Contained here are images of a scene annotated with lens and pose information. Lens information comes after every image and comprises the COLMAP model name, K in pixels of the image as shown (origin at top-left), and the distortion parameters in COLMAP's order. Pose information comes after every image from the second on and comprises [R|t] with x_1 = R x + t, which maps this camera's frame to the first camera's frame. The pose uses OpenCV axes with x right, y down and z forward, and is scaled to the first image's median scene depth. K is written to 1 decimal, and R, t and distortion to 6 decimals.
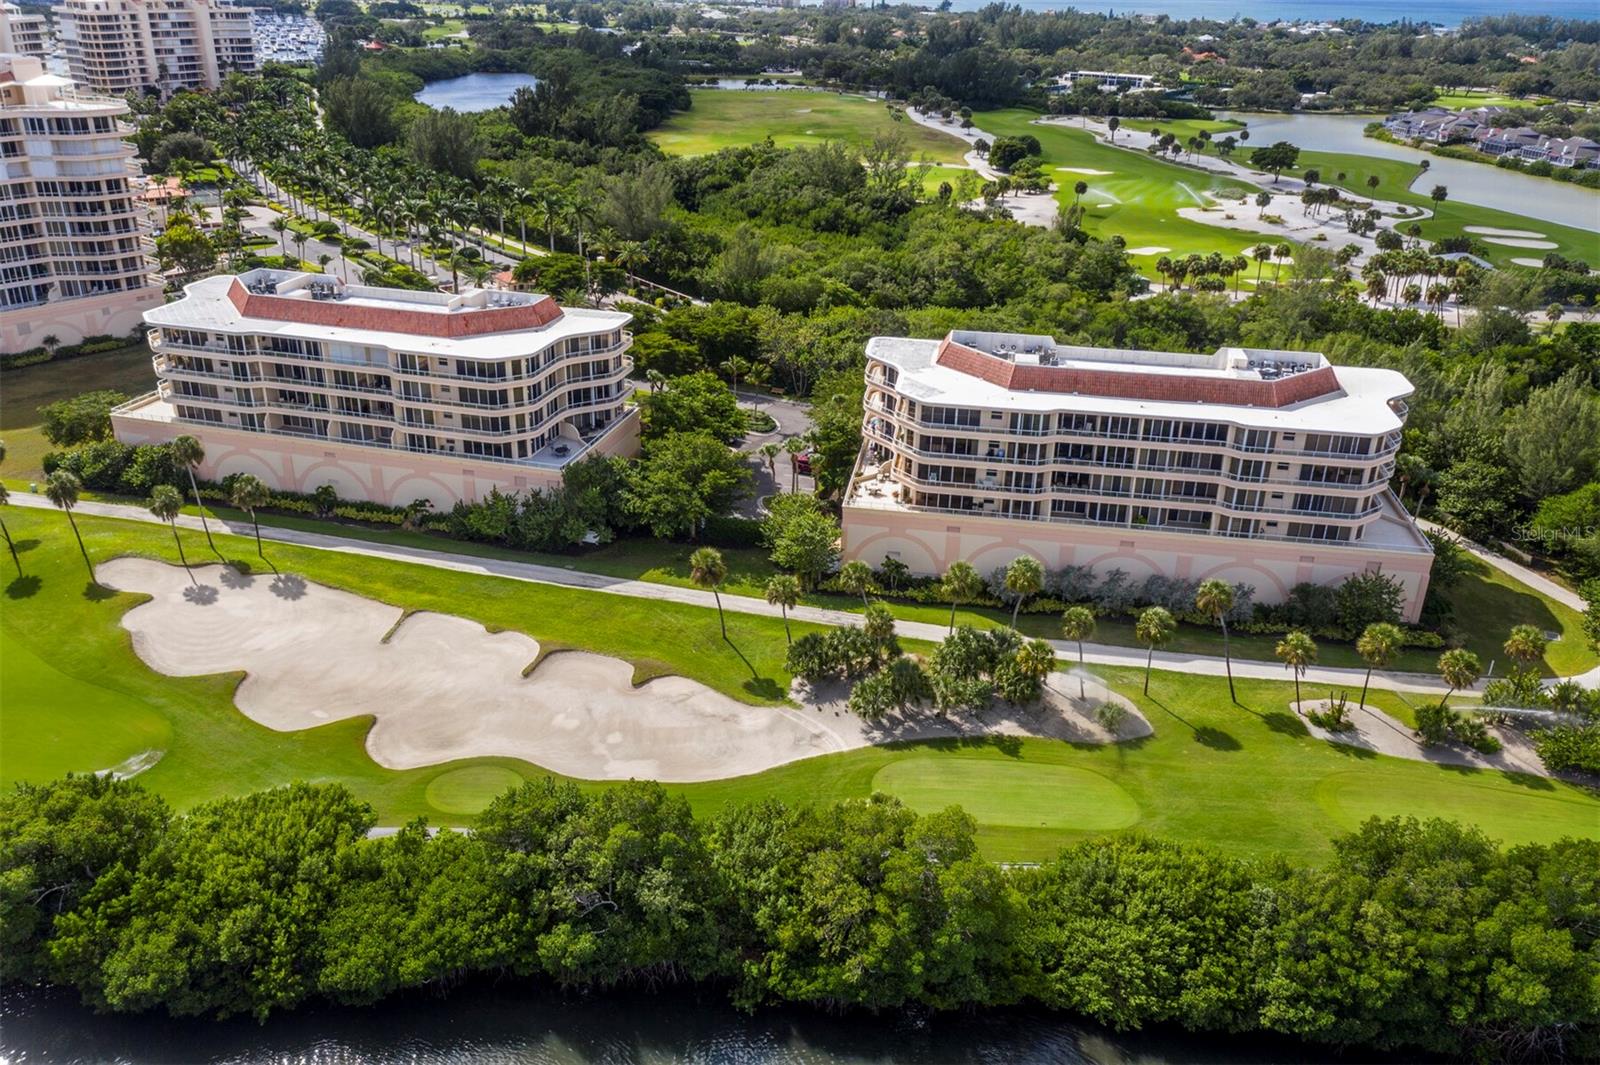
lens RADIAL K [[1344.6, 0, 802.9], [0, 1344.6, 524.6], [0, 0, 1]] dist [-0.000978, 0.072292]
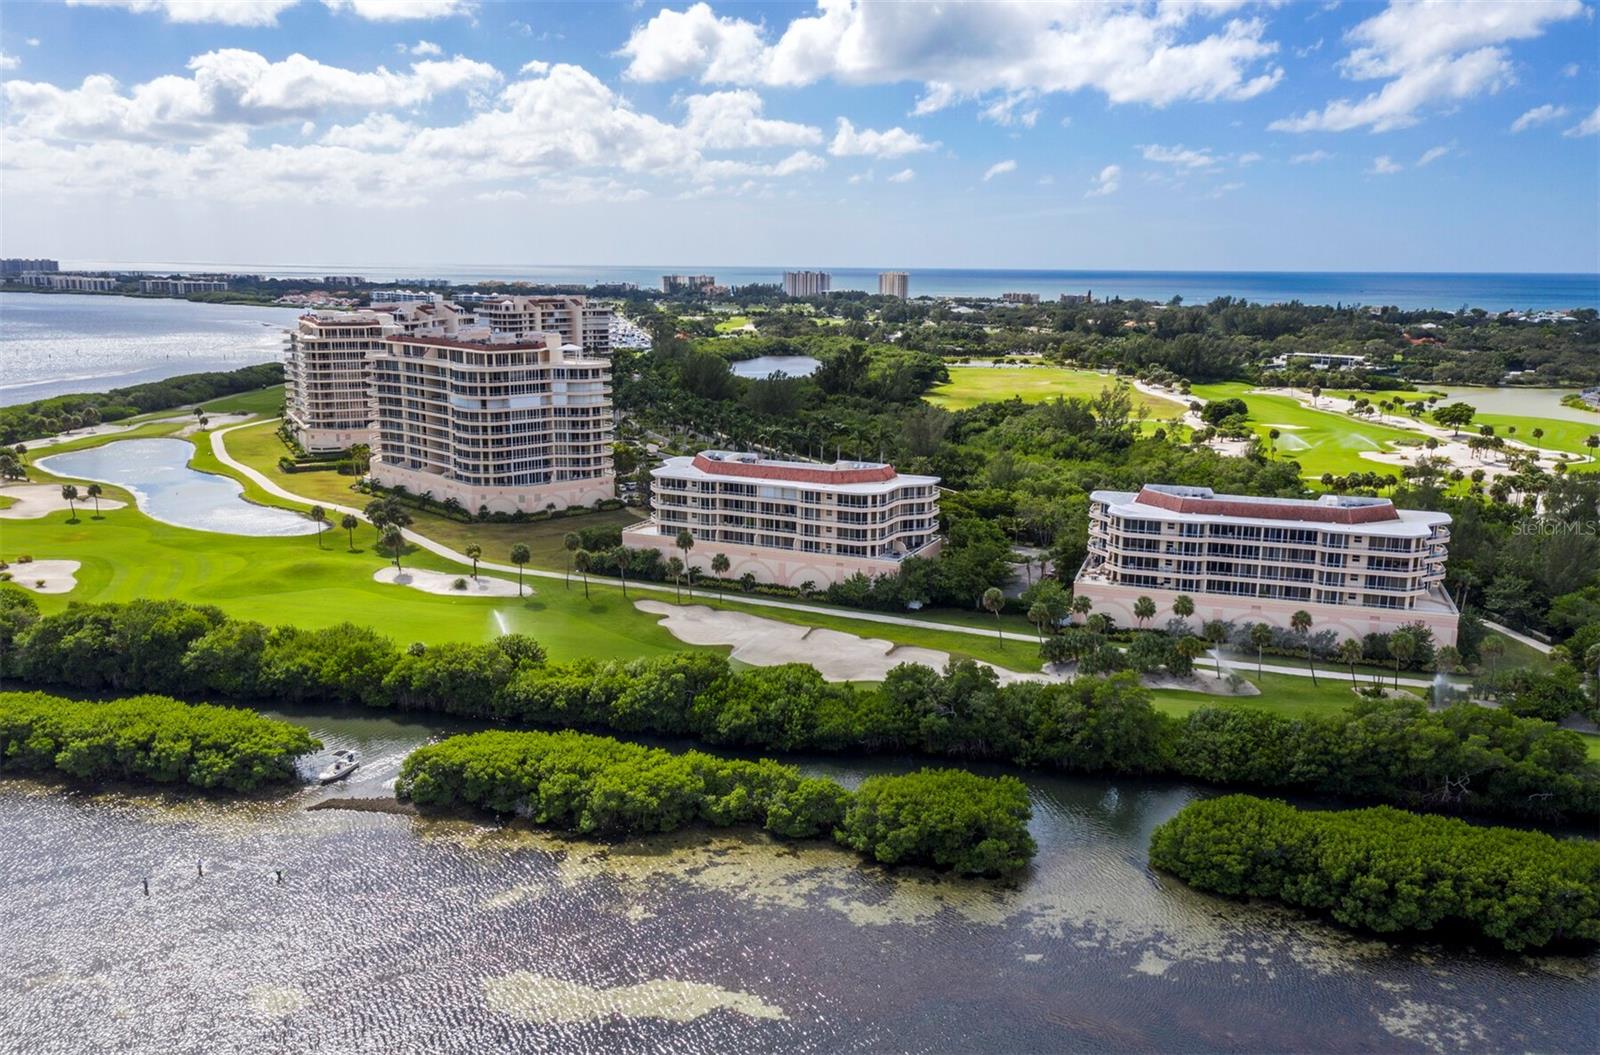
lens RADIAL K [[1344.6, 0, 801.6], [0, 1344.6, 526.2], [0, 0, 1]] dist [-0.000978, 0.072292]
pose [[0.984999, 0.018183, -0.171601, -0.011658], [-0.052678, 0.978648, -0.198678, 0.177518], [0.164325, 0.204737, 0.964925, -0.430359]]
